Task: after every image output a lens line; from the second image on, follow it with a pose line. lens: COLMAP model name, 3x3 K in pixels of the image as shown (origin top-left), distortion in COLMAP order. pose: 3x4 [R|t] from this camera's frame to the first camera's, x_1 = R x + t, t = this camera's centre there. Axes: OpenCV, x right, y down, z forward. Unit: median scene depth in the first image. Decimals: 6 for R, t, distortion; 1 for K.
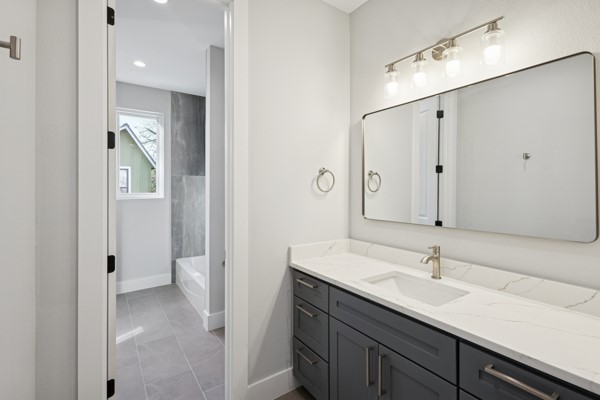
lens RADIAL K [[277.4, 0, 300.5], [0, 277.4, 186.9], [0, 0, 1]] dist [-0.000224, -0.000064]
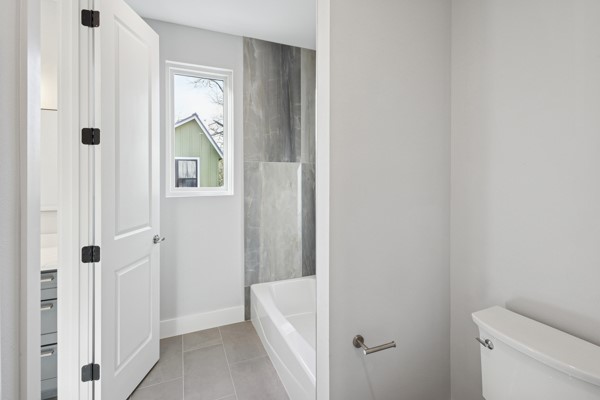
lens RADIAL K [[277.4, 0, 300.5], [0, 277.4, 186.9], [0, 0, 1]] dist [-0.000224, -0.000064]
pose [[0.978243, 0.011204, -0.207159, -0.185001], [-0.005061, 0.999532, 0.030161, -0.000640], [0.207400, -0.028456, 0.977842, 0.355241]]
